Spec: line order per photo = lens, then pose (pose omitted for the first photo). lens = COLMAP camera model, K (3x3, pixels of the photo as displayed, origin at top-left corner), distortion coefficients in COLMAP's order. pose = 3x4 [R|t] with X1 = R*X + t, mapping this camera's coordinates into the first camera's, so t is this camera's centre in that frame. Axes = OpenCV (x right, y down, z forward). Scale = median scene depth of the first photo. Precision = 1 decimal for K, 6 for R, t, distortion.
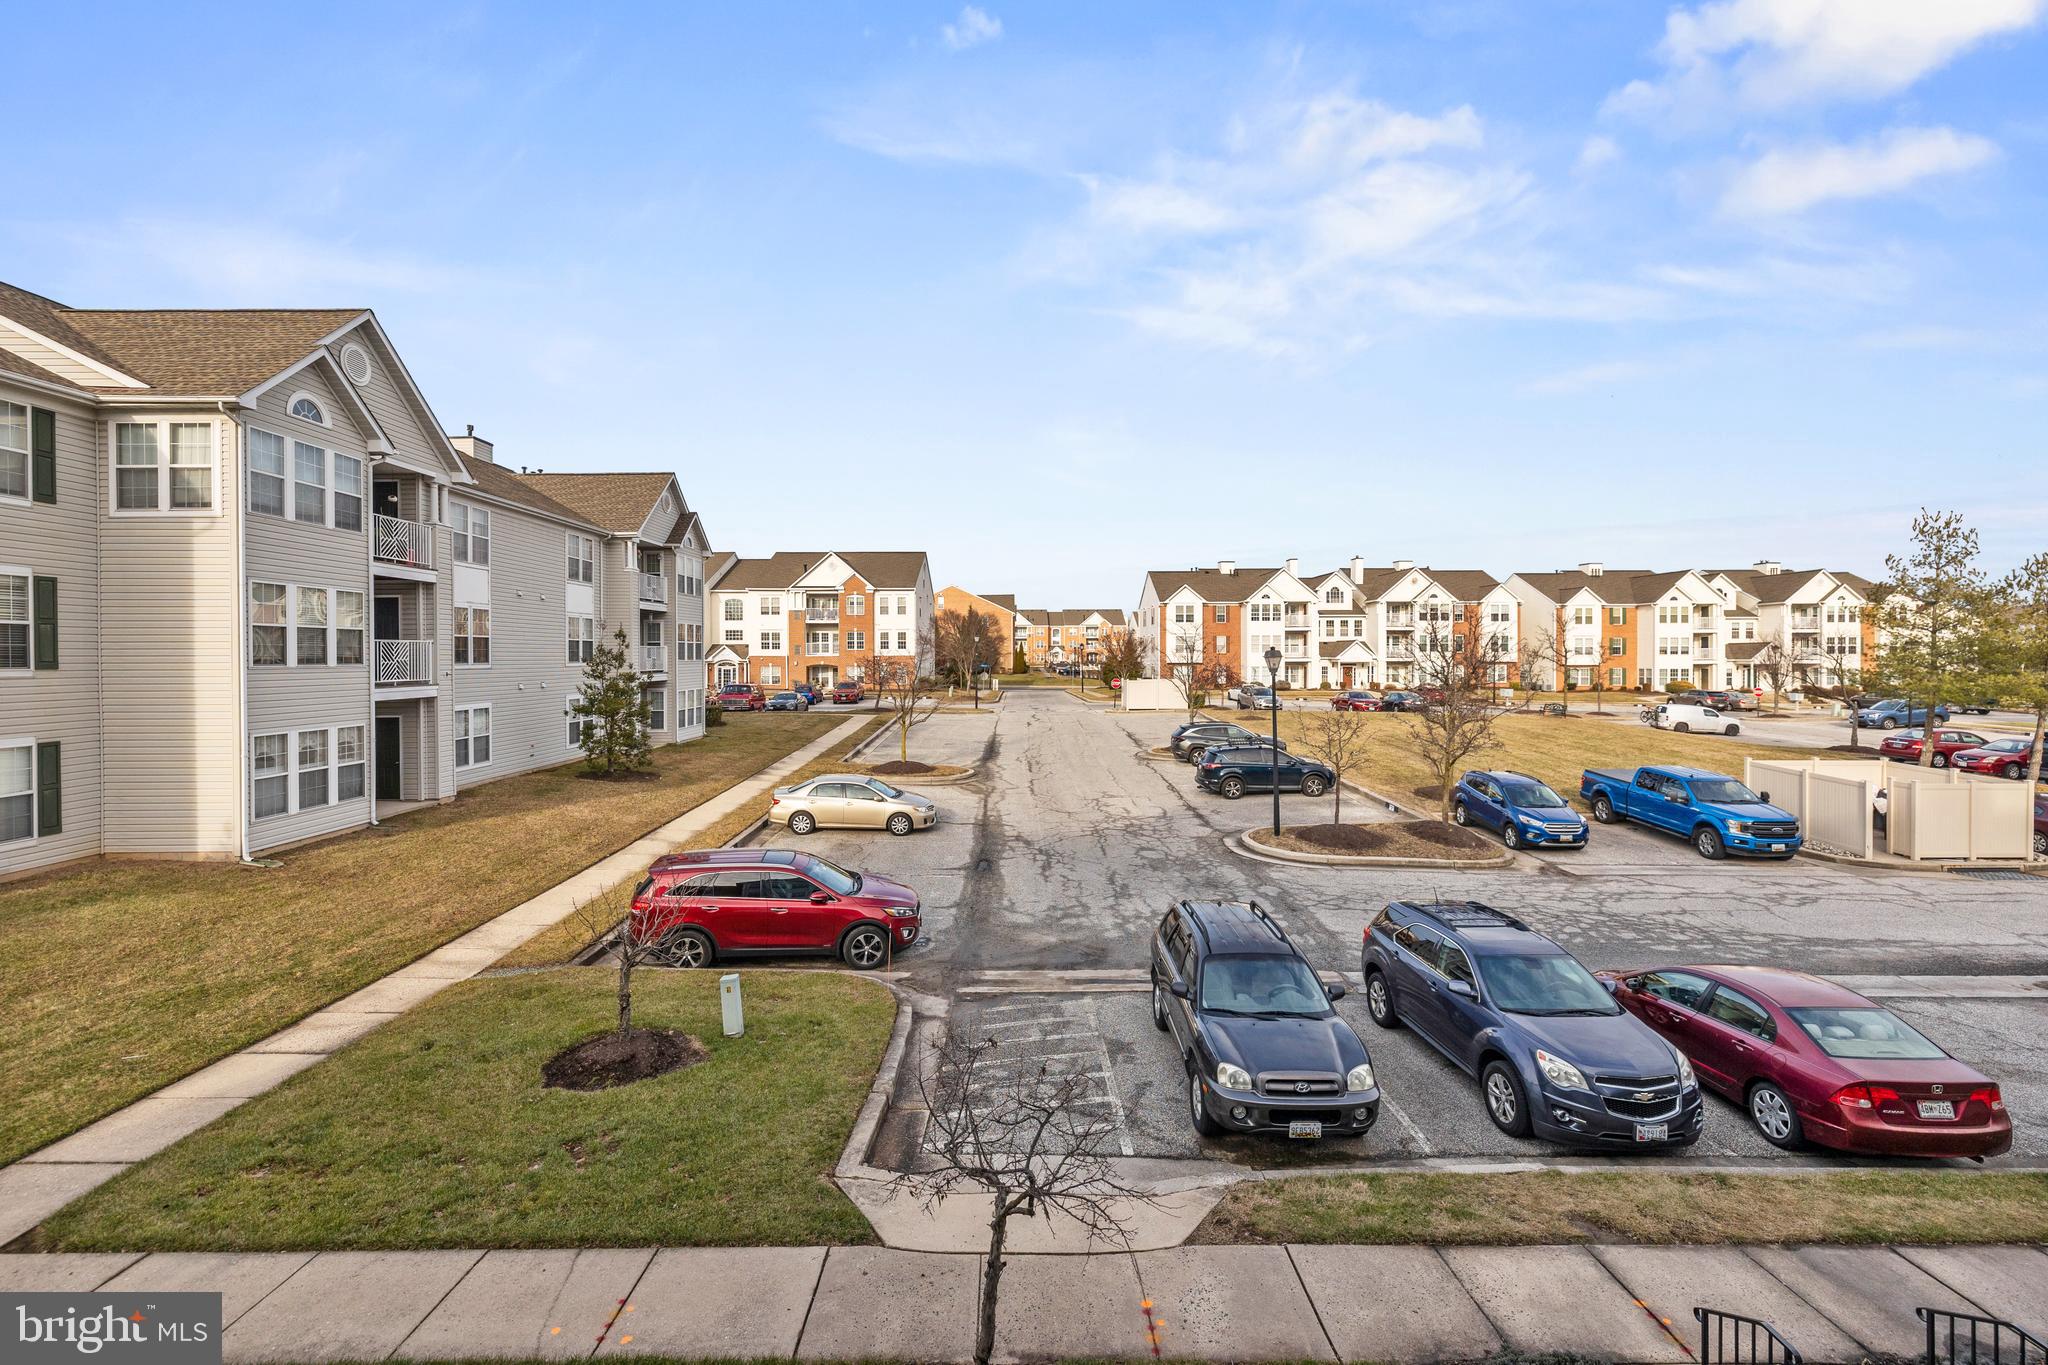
lens RADIAL K [[873.6, 0, 1030.1], [0, 873.6, 668.8], [0, 0, 1]] dist [0.002091, -0.000148]
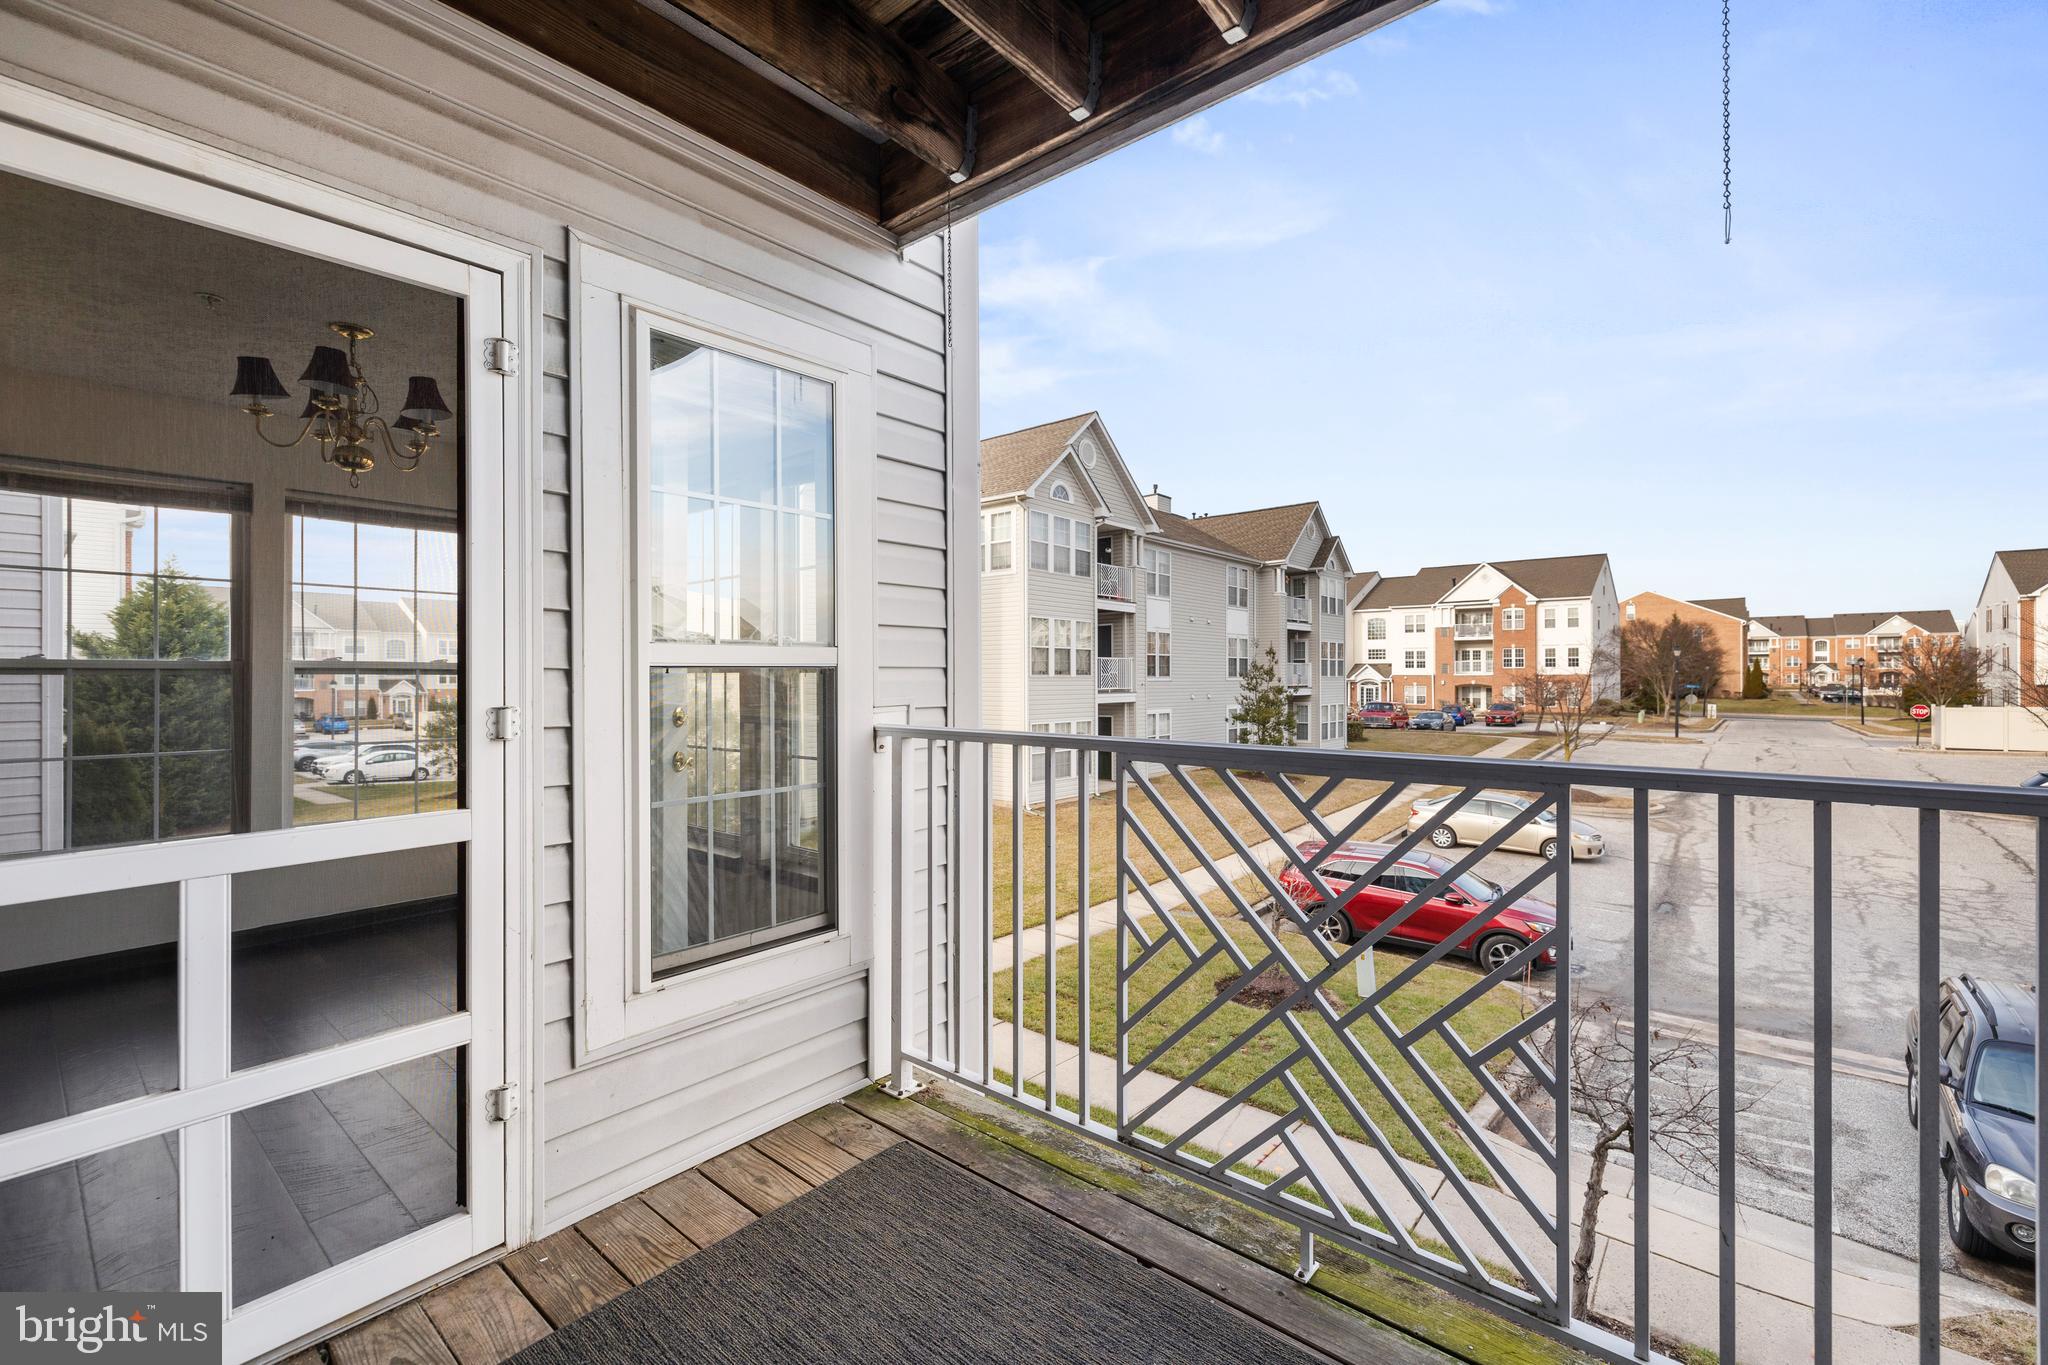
lens RADIAL K [[873.6, 0, 1025.7], [0, 873.6, 666.4], [0, 0, 1]] dist [0.002091, -0.000148]
pose [[0.758379, -0.007984, -0.651765, 0.024089], [-0.009853, 0.999670, -0.023710, 0.009359], [0.651740, 0.024403, 0.758050, -0.056007]]
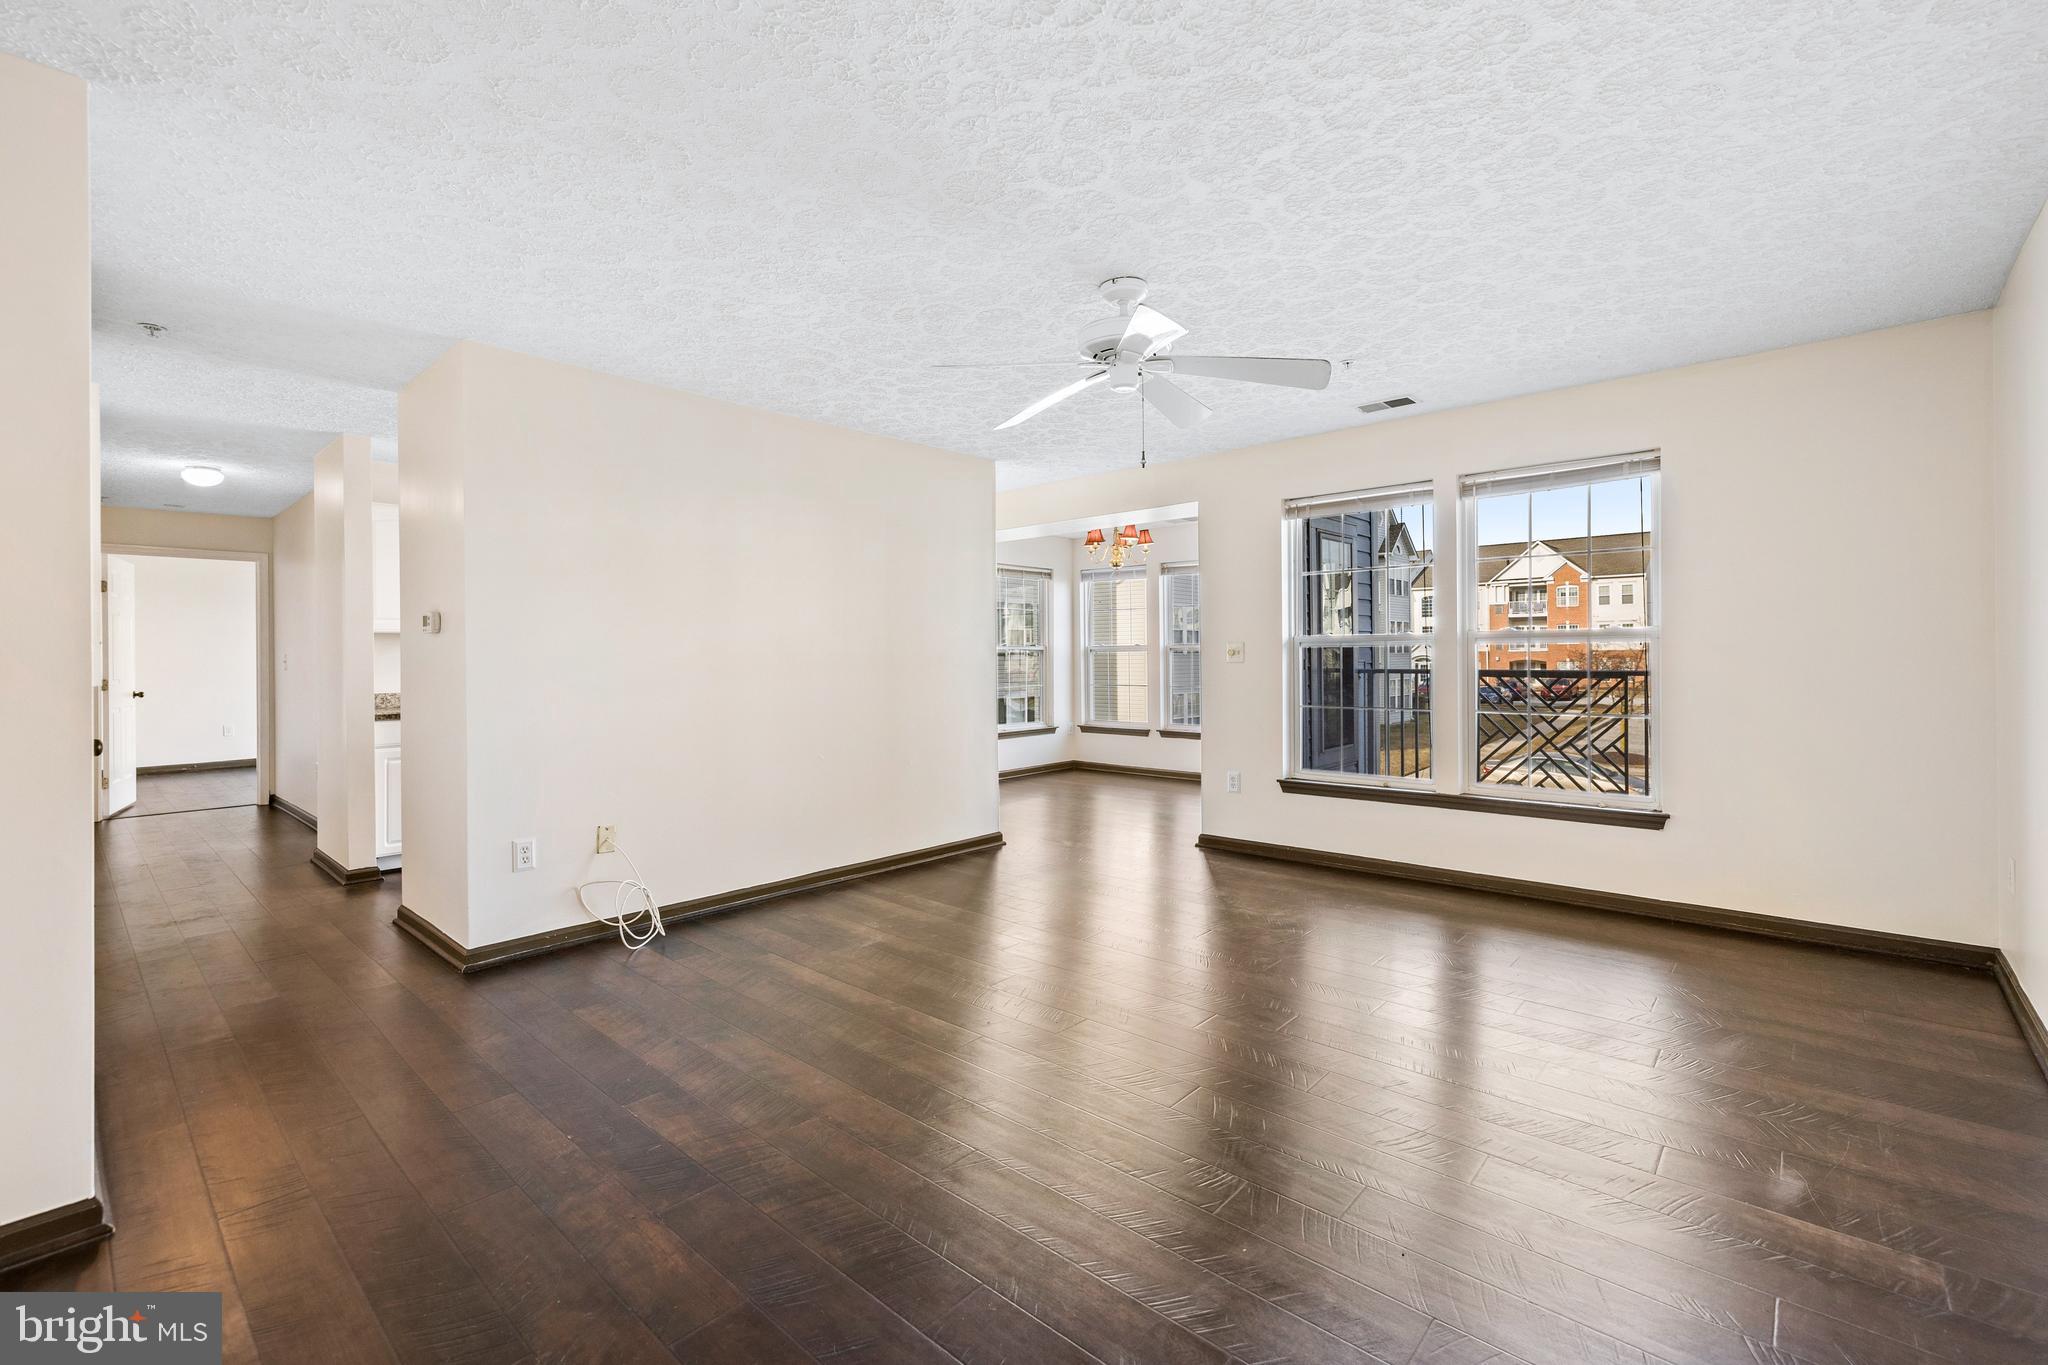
lens RADIAL K [[873.6, 0, 1012.4], [0, 873.6, 650.1], [0, 0, 1]] dist [0.002091, -0.000148]
pose [[0.722438, -0.010188, -0.691360, 0.062912], [-0.003326, 0.999829, -0.018210, 0.015180], [0.691427, 0.015455, 0.722281, -0.314984]]
